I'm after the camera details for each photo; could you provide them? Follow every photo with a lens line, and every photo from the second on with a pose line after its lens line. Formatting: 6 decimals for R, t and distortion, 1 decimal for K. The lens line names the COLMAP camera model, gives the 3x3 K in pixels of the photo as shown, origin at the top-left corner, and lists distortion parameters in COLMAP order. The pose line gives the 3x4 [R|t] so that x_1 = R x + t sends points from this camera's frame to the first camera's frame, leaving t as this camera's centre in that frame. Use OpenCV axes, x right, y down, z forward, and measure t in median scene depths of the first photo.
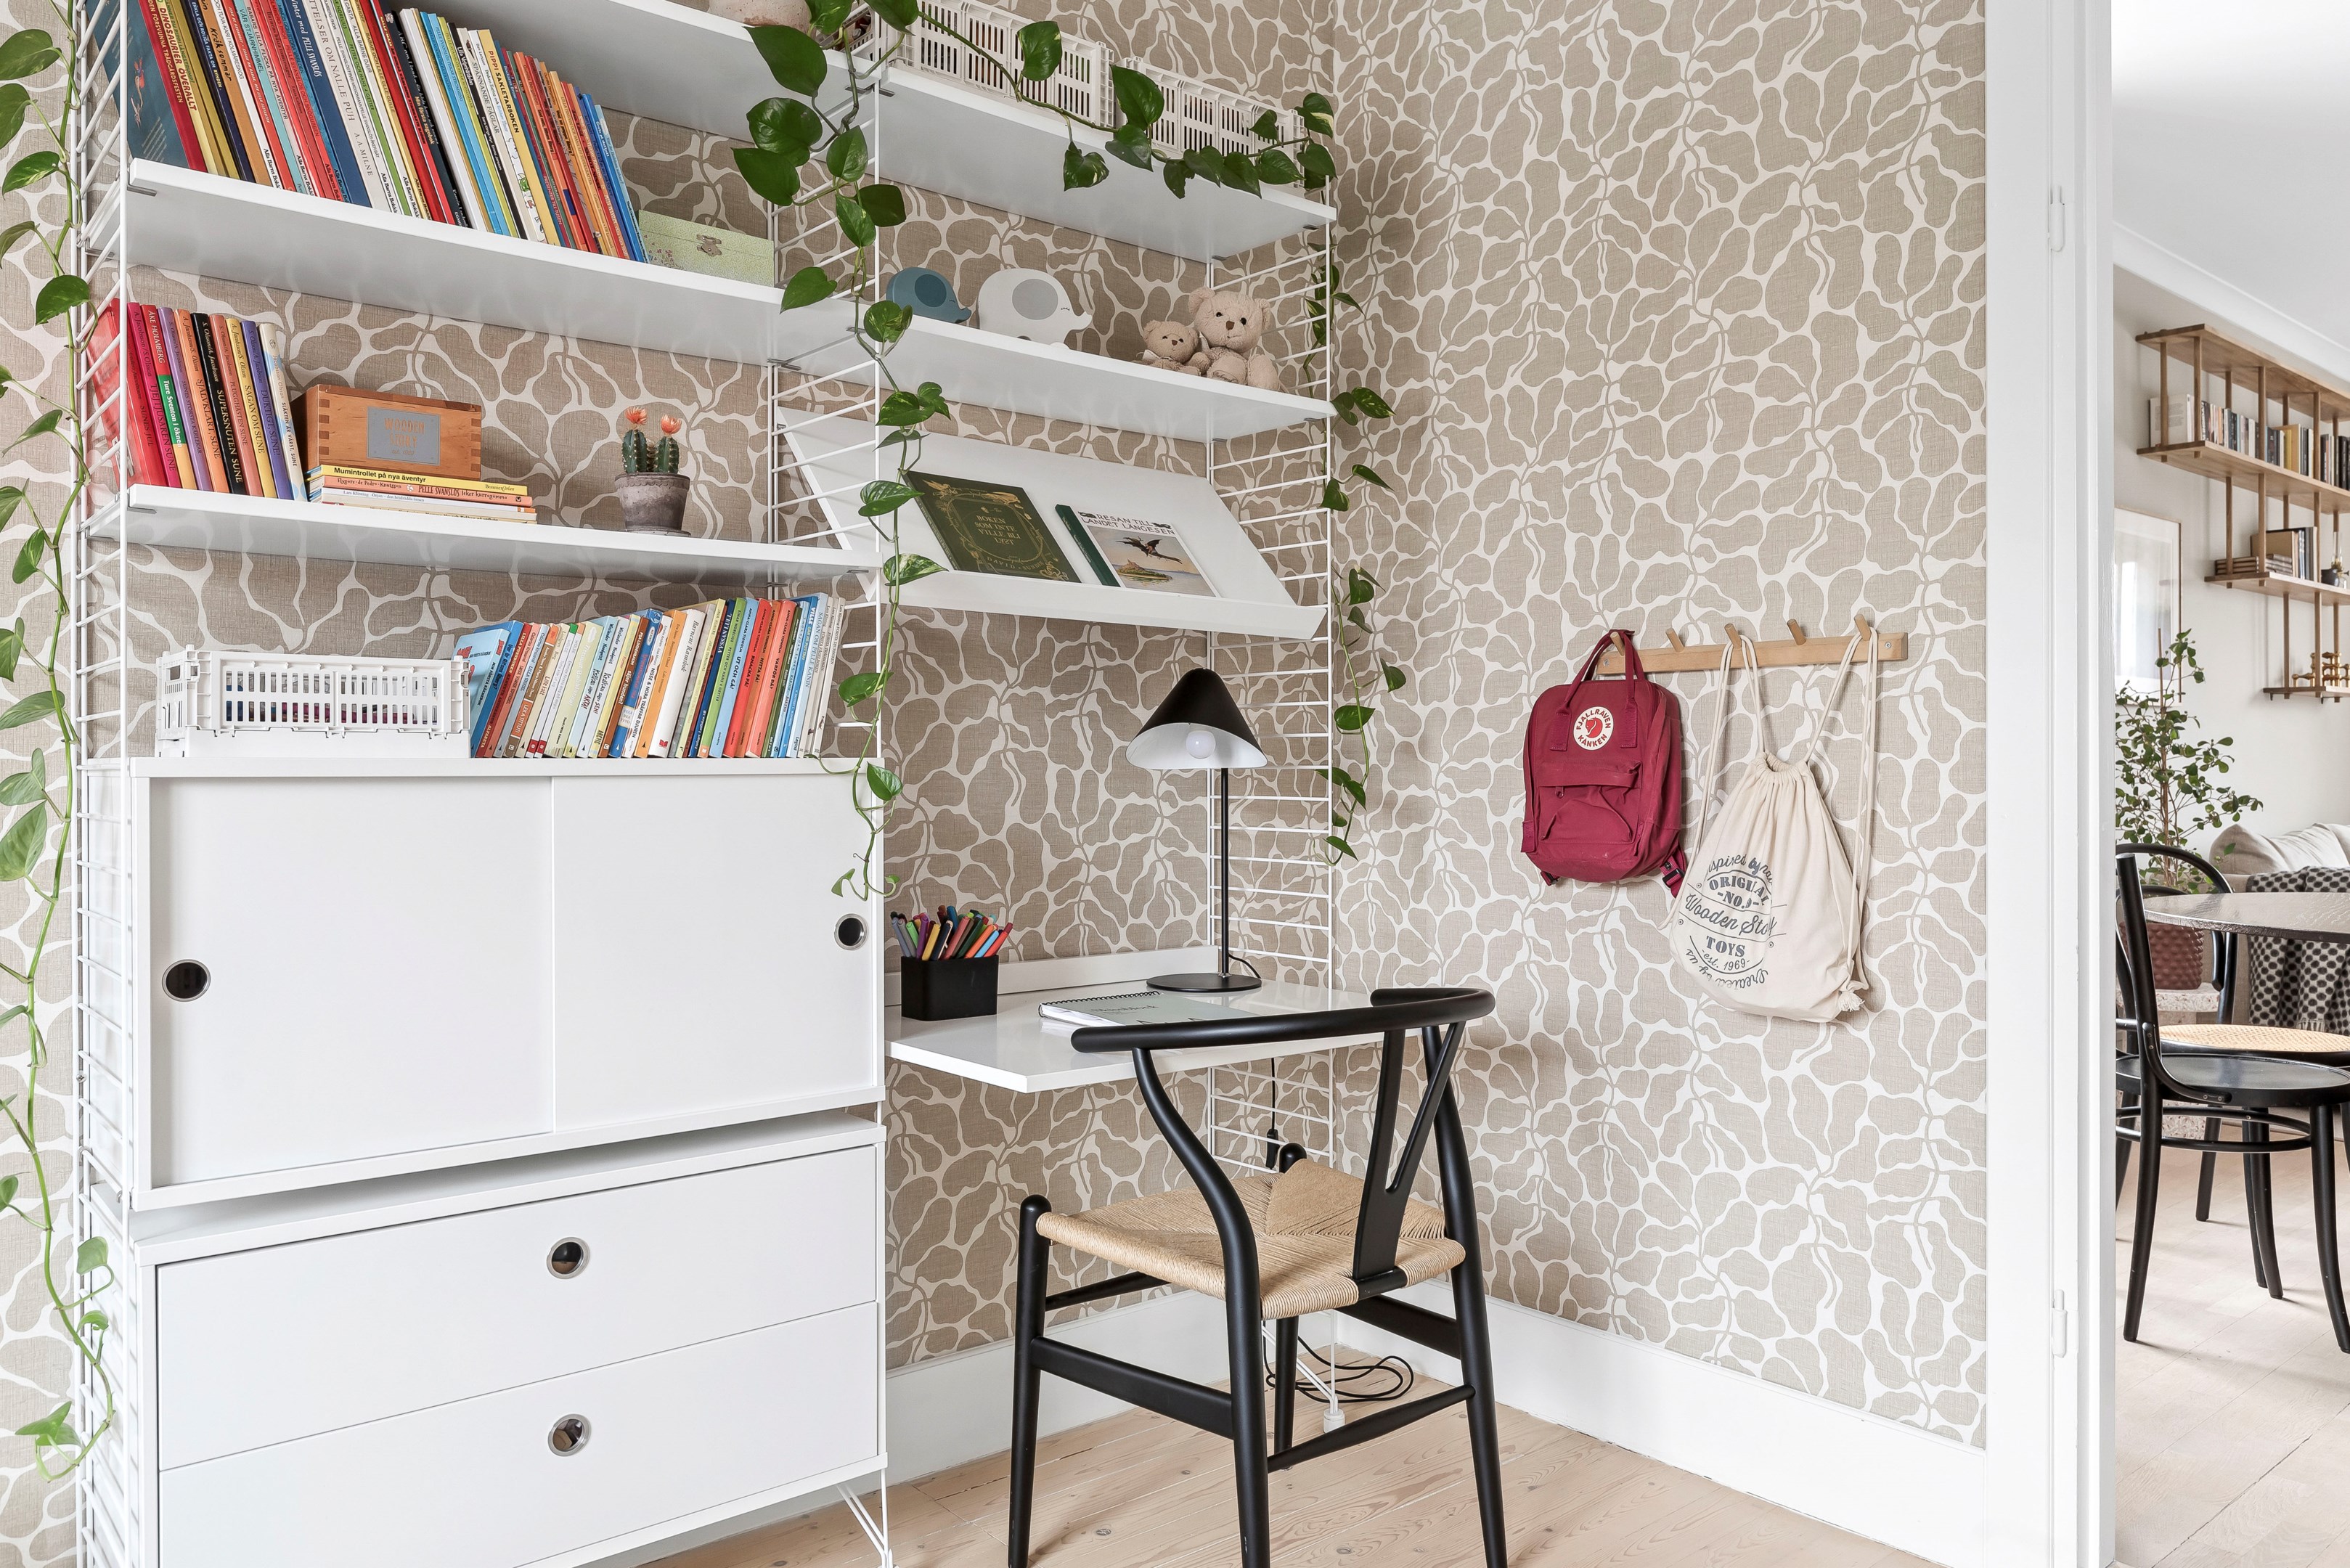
lens RADIAL K [[1689.3, 0, 1177.1], [0, 1689.3, 775.0], [0, 0, 1]] dist [0.000741, -0.003140]
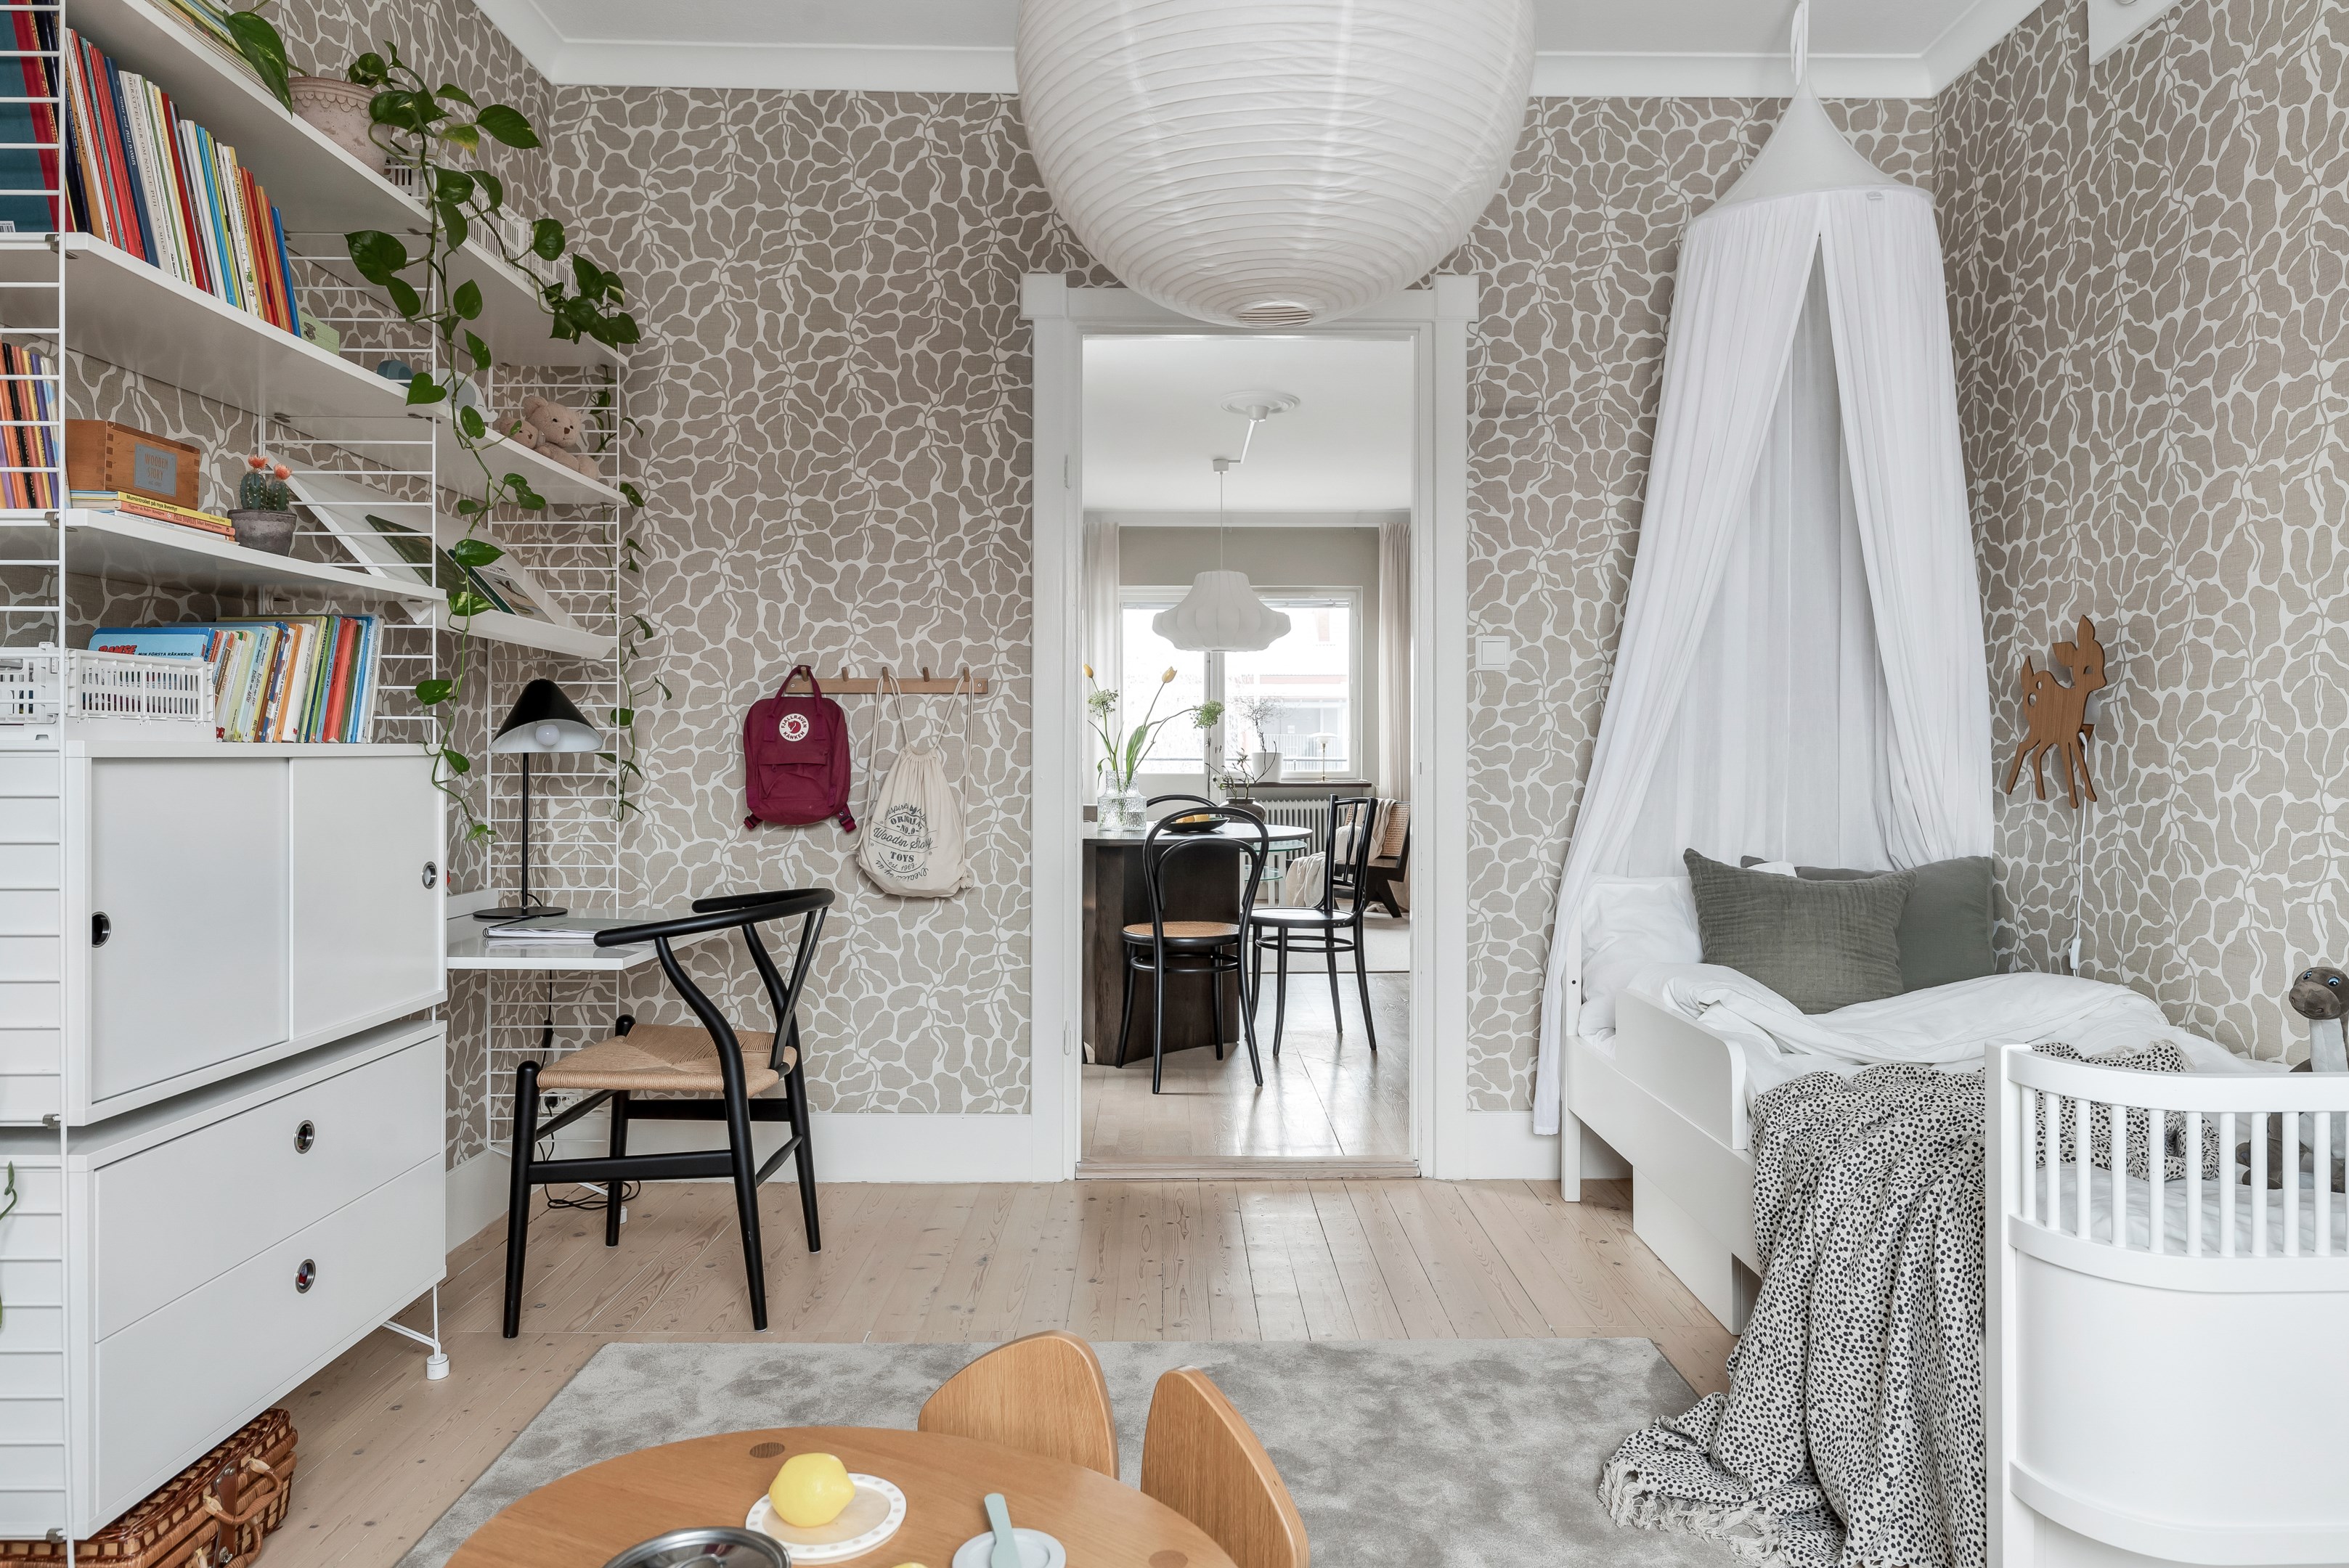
lens RADIAL K [[1490.7, 0, 1176.6], [0, 1490.7, 778.9], [0, 0, 1]] dist [-0.006524, -0.002495]
pose [[0.637784, -0.011719, 0.770126, -0.659188], [0.002322, 0.999909, 0.013292, 0.002979], [-0.770212, -0.006689, 0.637753, -0.176524]]
